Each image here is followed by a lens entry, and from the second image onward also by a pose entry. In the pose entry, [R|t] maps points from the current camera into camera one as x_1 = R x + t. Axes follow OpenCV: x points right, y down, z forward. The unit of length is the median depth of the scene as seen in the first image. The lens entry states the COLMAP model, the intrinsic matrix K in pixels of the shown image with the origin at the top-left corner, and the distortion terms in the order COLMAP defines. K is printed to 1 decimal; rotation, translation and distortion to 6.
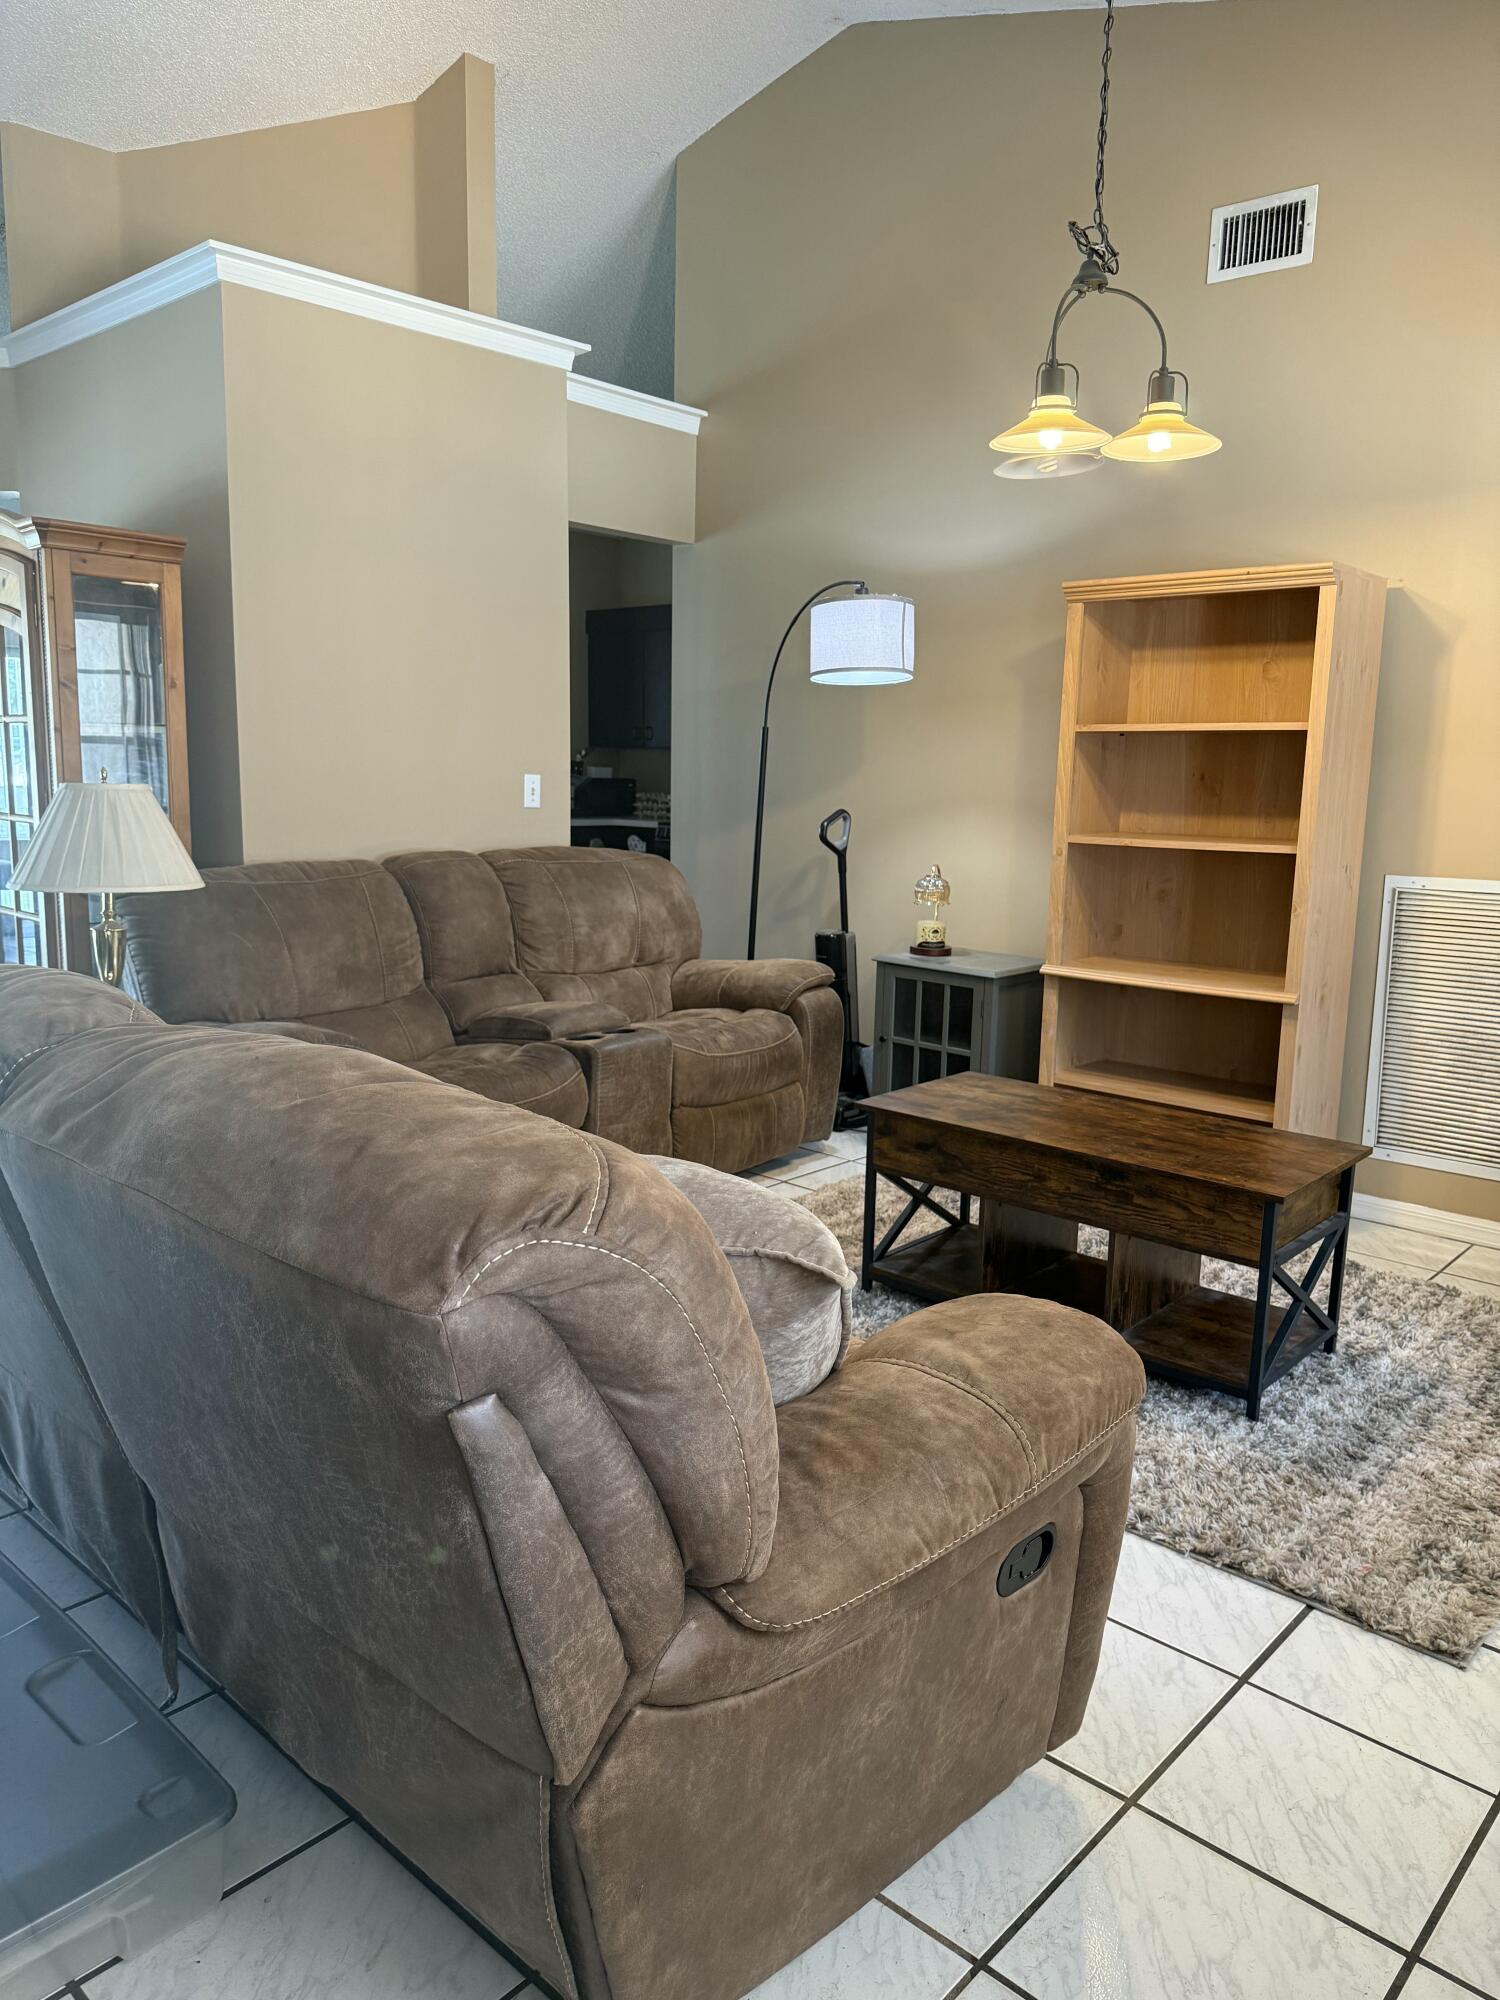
lens RADIAL K [[1435.7, 0, 750.0], [0, 1435.7, 1000.0], [0, 0, 1]] dist [0.032975, -0.036282]
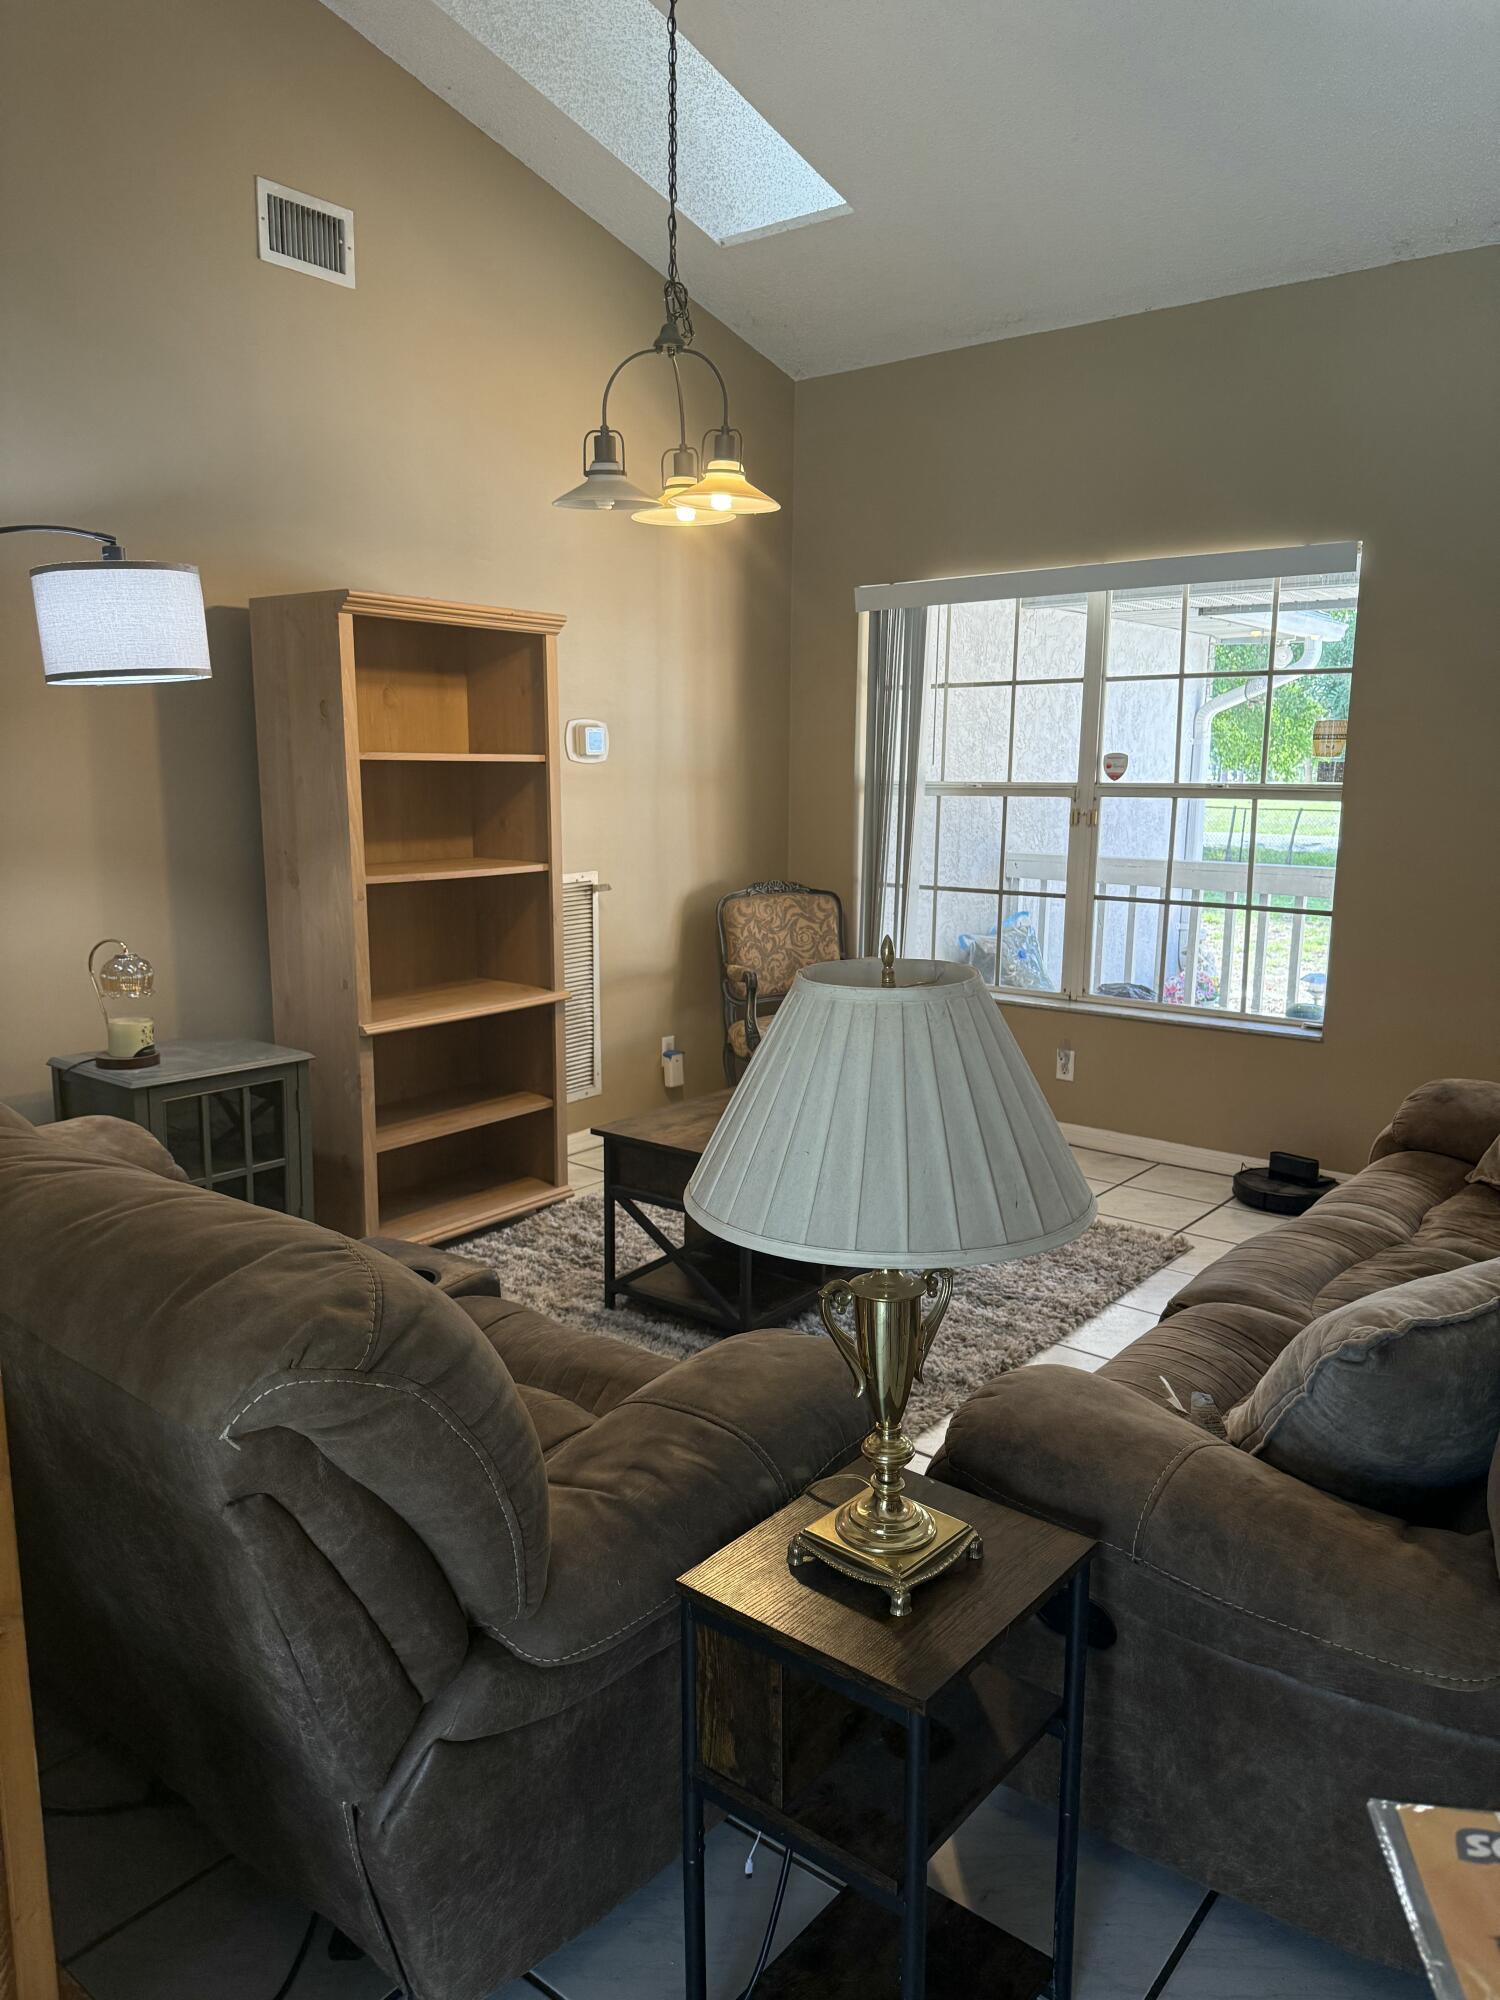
lens RADIAL K [[1435.7, 0, 750.0], [0, 1435.7, 1000.0], [0, 0, 1]] dist [0.032975, -0.036282]
pose [[-0.065196, -0.188092, 0.979985, -0.793900], [0.162037, 0.967045, 0.196388, -0.209877], [-0.984629, 0.171597, -0.032570, 0.957162]]
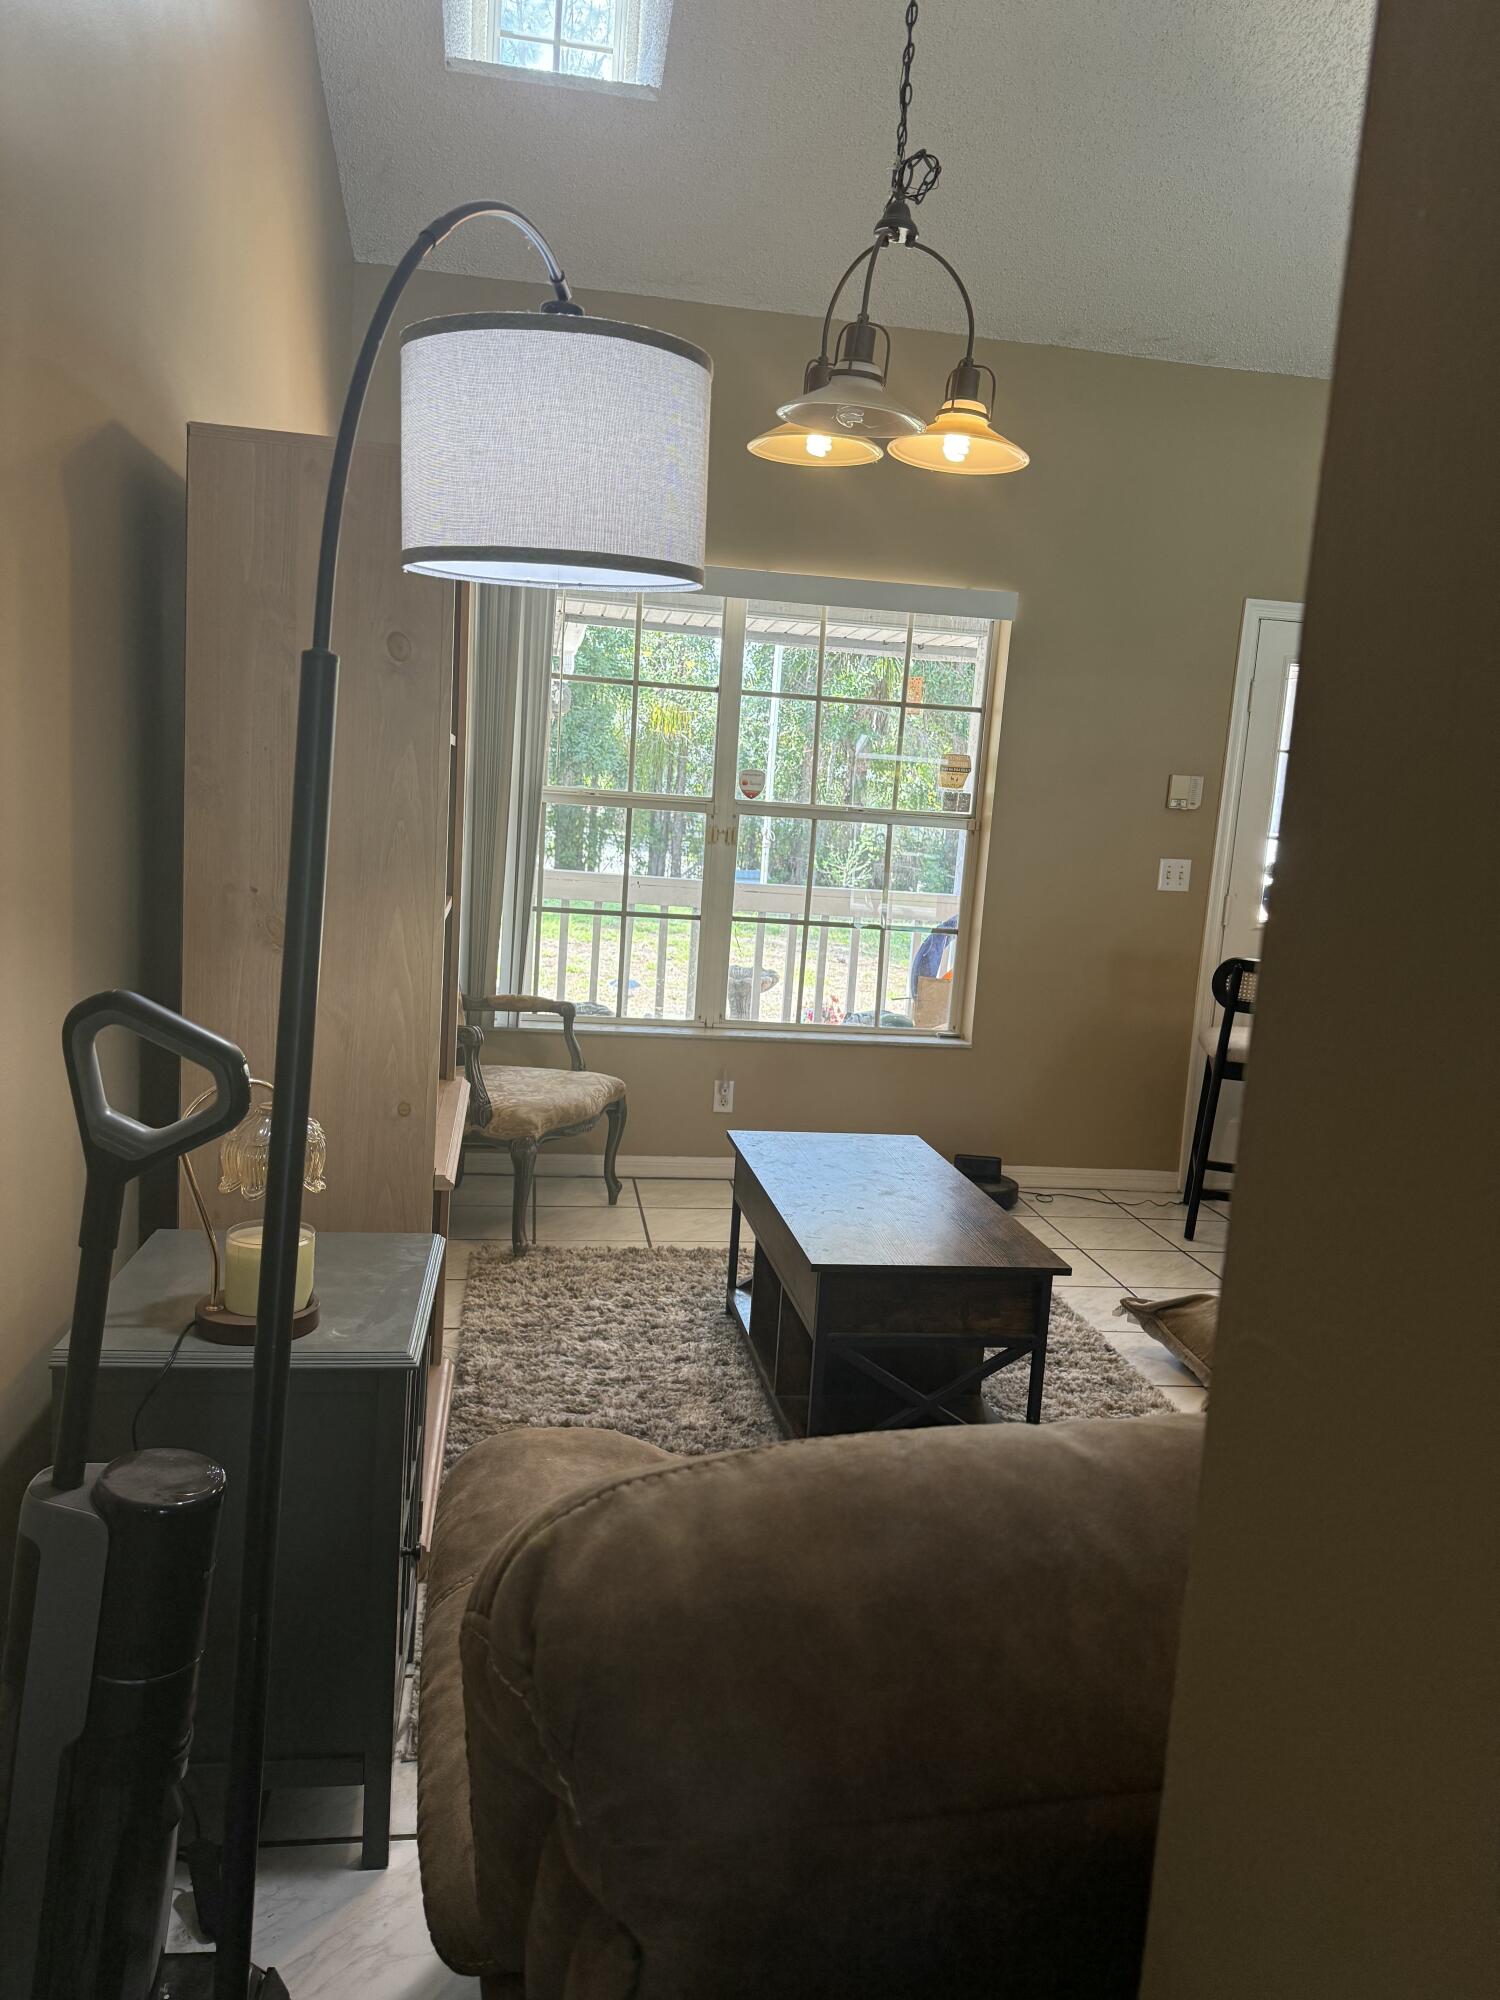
lens RADIAL K [[1362.3, 0, 750.0], [0, 1362.3, 1000.0], [0, 0, 1]] dist [0.022069, -0.001086]
pose [[-0.776283, -0.173129, 0.606145, -0.209206], [0.019729, 0.954404, 0.297865, -0.285093], [-0.630076, 0.243186, -0.737472, 1.521979]]
